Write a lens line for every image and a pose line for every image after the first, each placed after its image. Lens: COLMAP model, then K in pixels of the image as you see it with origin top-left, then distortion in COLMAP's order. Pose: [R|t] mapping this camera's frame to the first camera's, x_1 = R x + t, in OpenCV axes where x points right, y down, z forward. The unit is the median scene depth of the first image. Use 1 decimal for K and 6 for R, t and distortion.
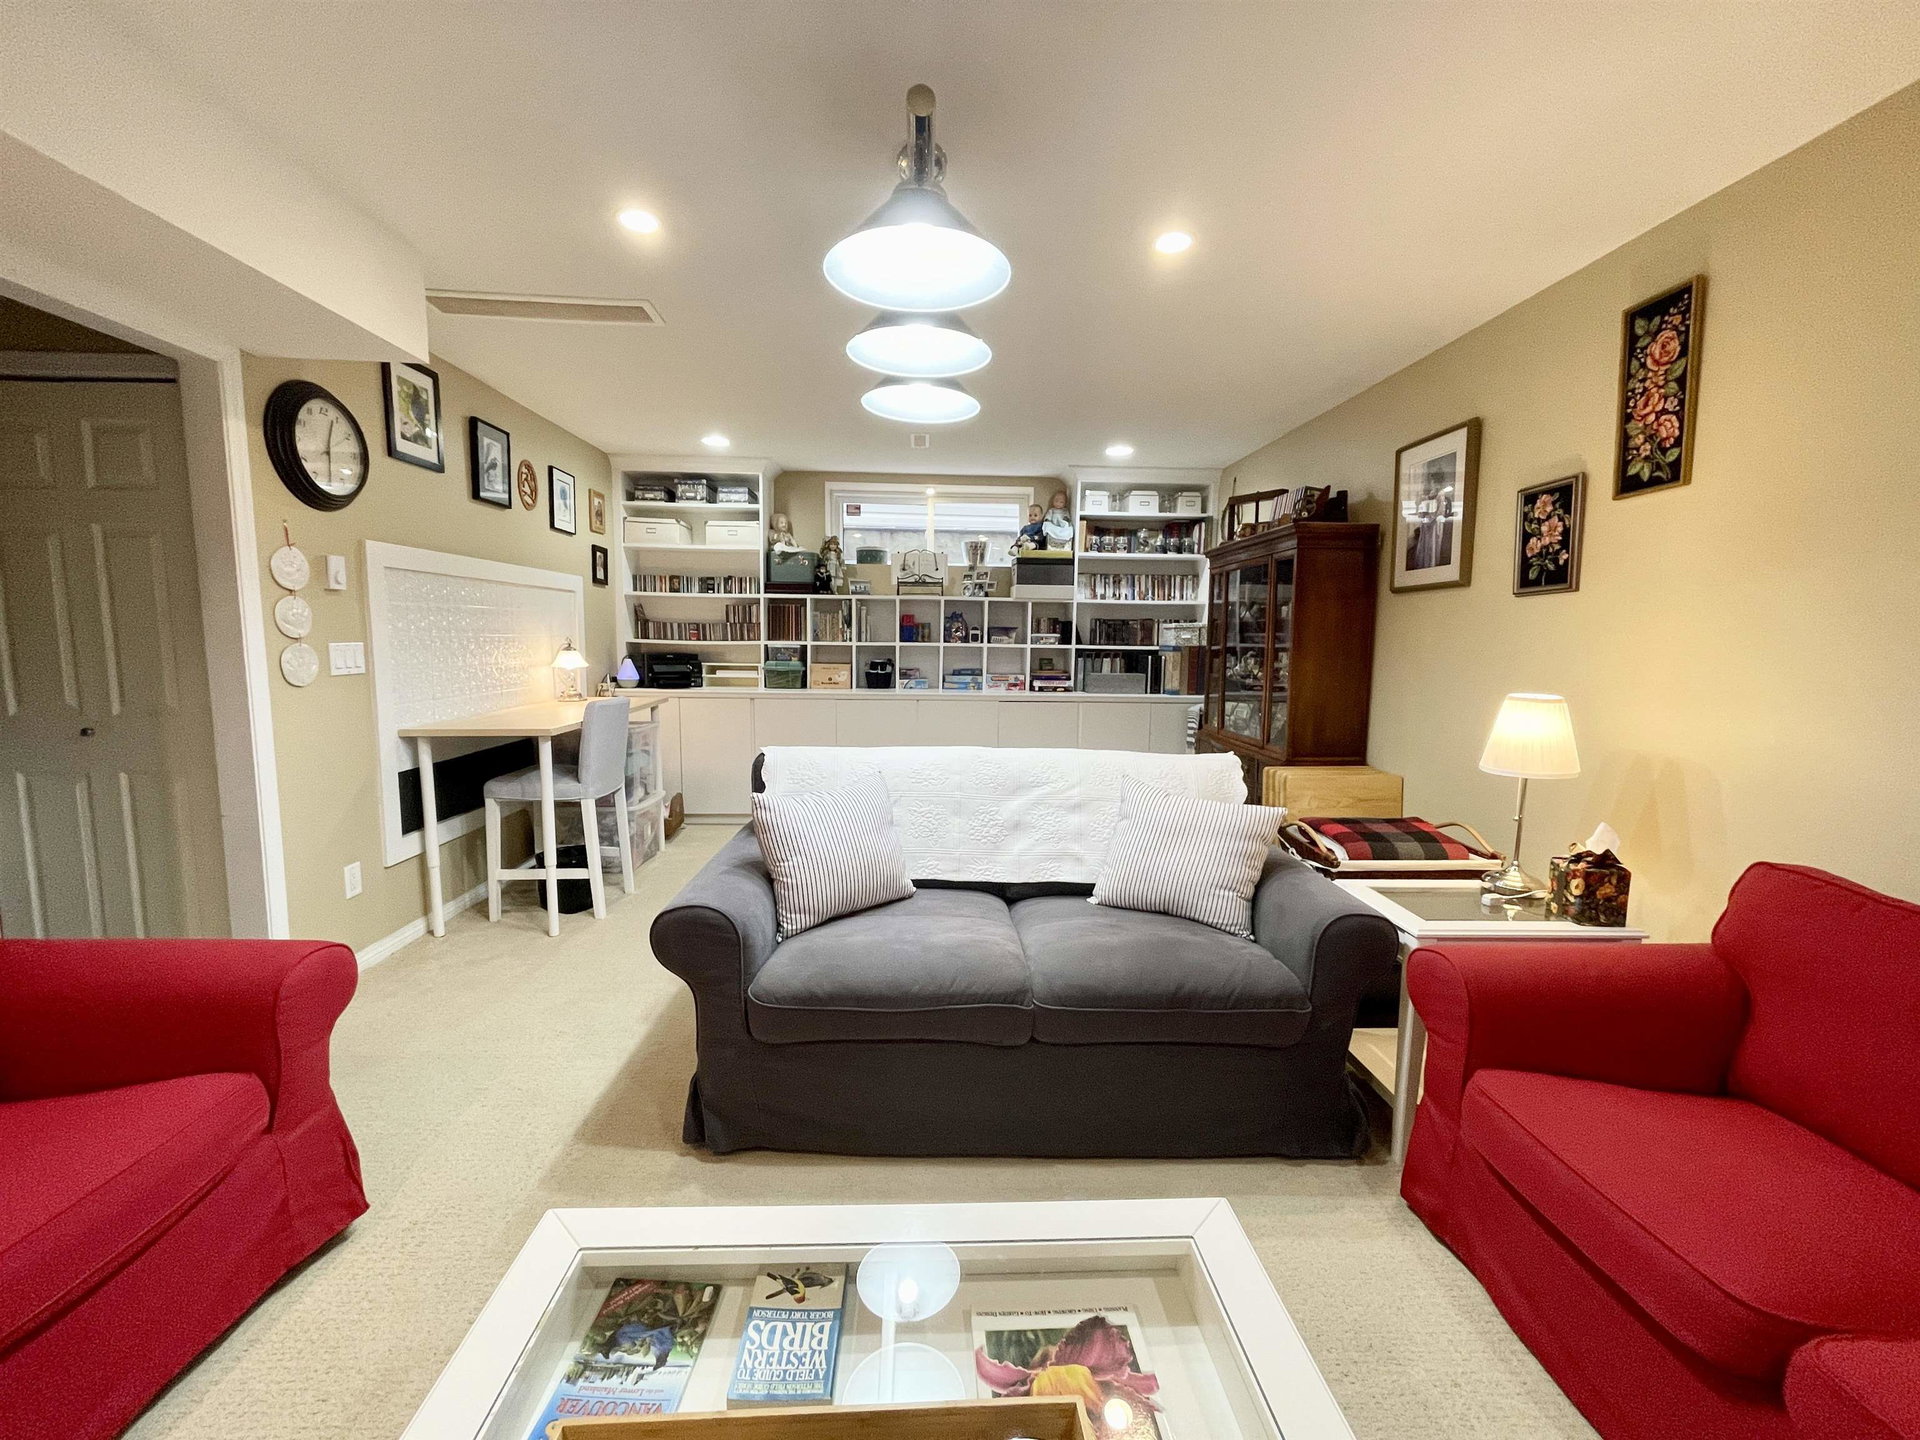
lens RADIAL K [[769.0, 0, 951.7], [0, 769.0, 721.4], [0, 0, 1]] dist [0.002552, -0.003032]
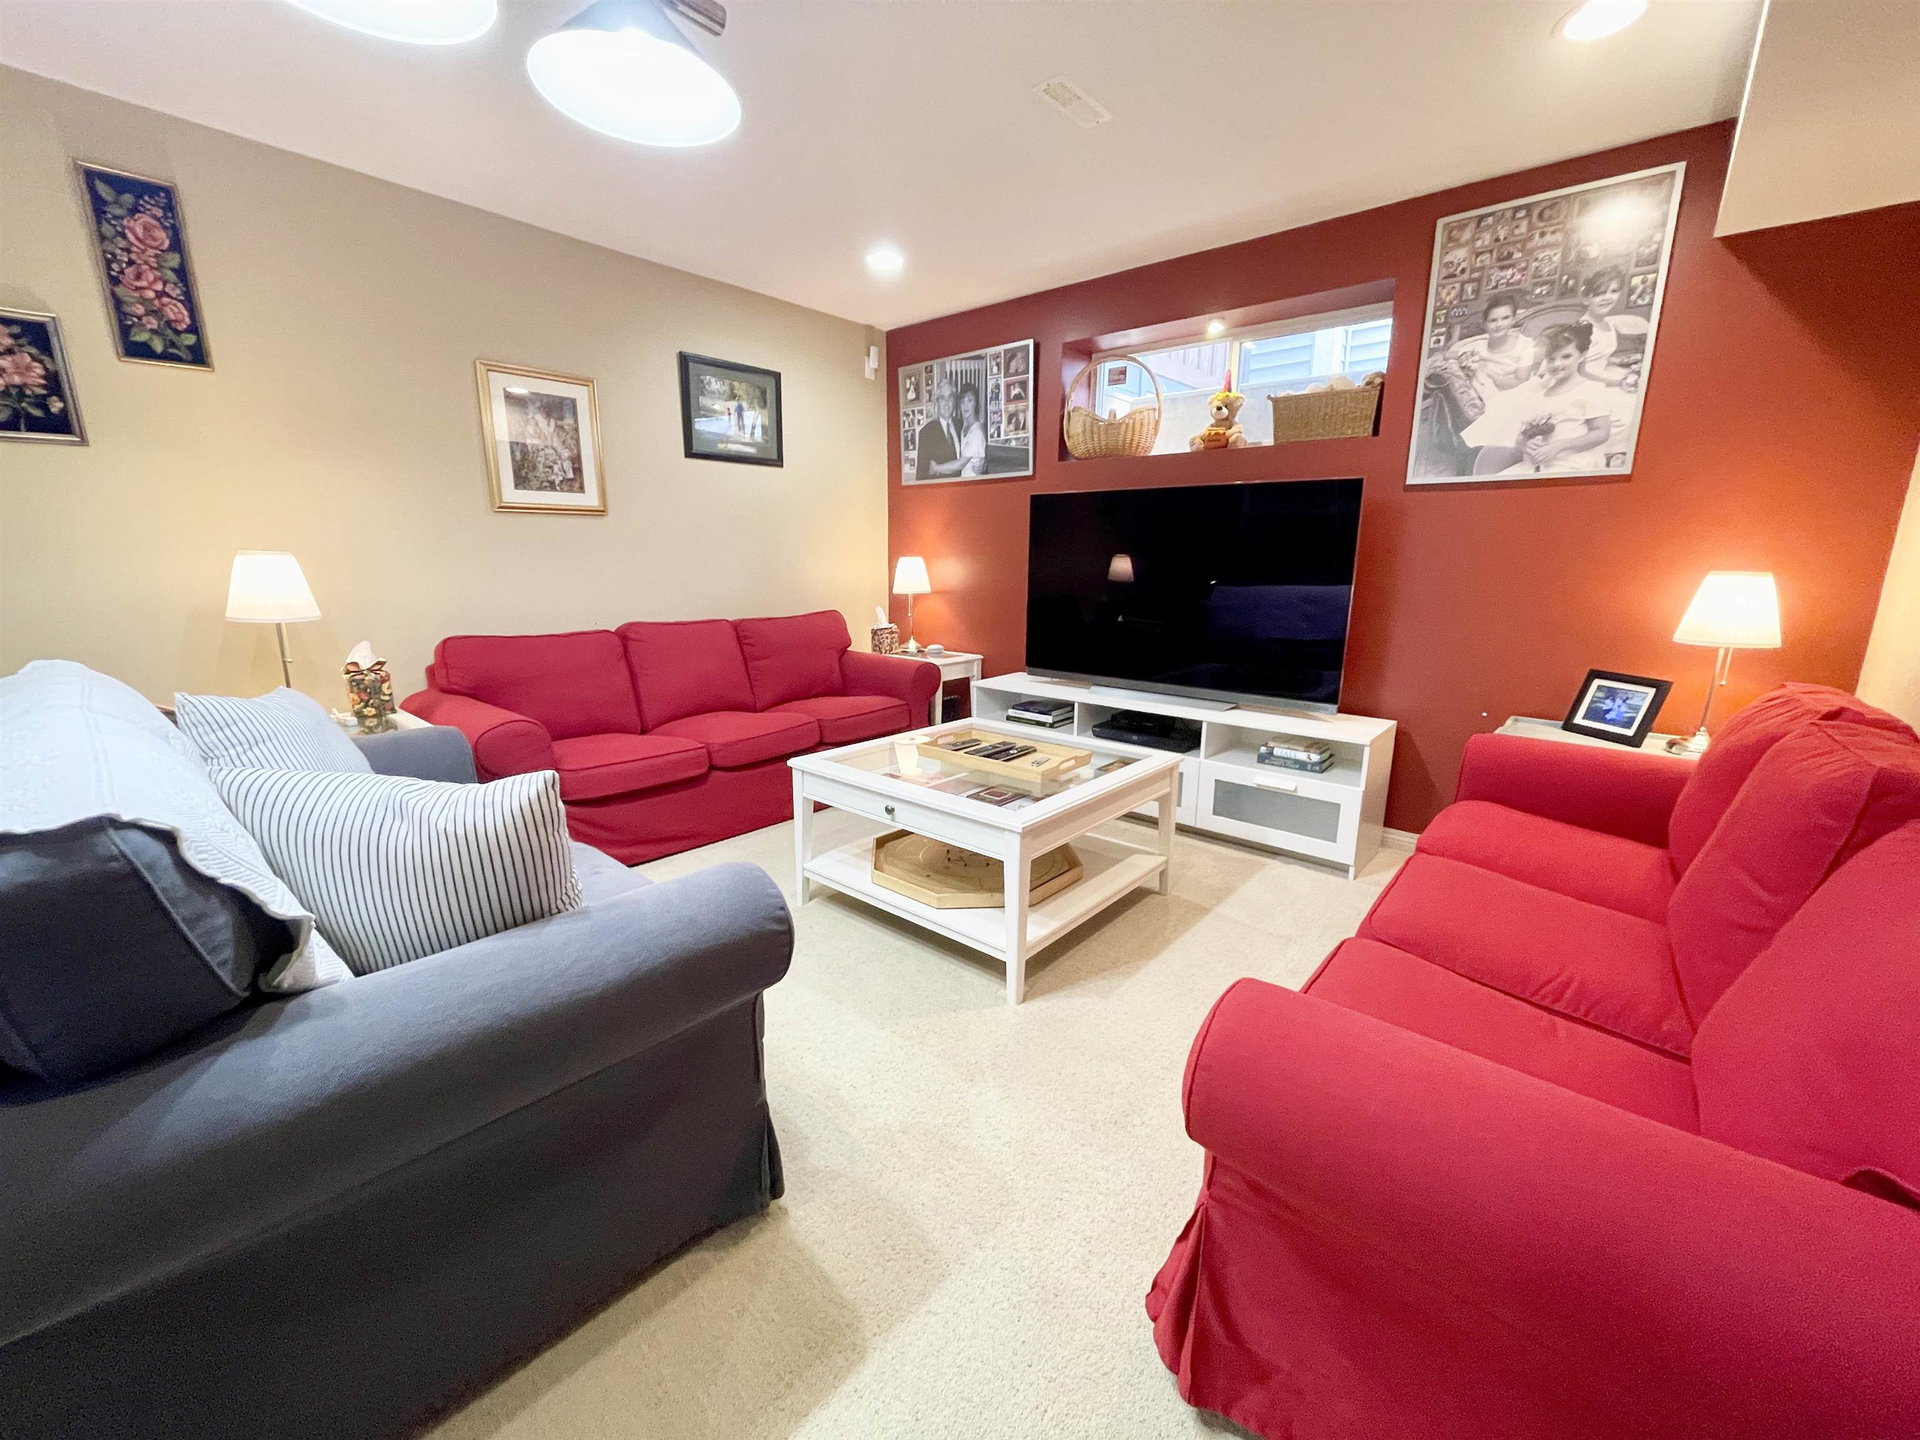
lens RADIAL K [[769.0, 0, 959.2], [0, 769.0, 723.3], [0, 0, 1]] dist [0.002552, -0.003032]
pose [[-0.733293, -0.168881, 0.658605, -0.314954], [0.052490, 0.951708, 0.302483, -0.032162], [-0.677883, 0.256379, -0.689017, 0.458943]]
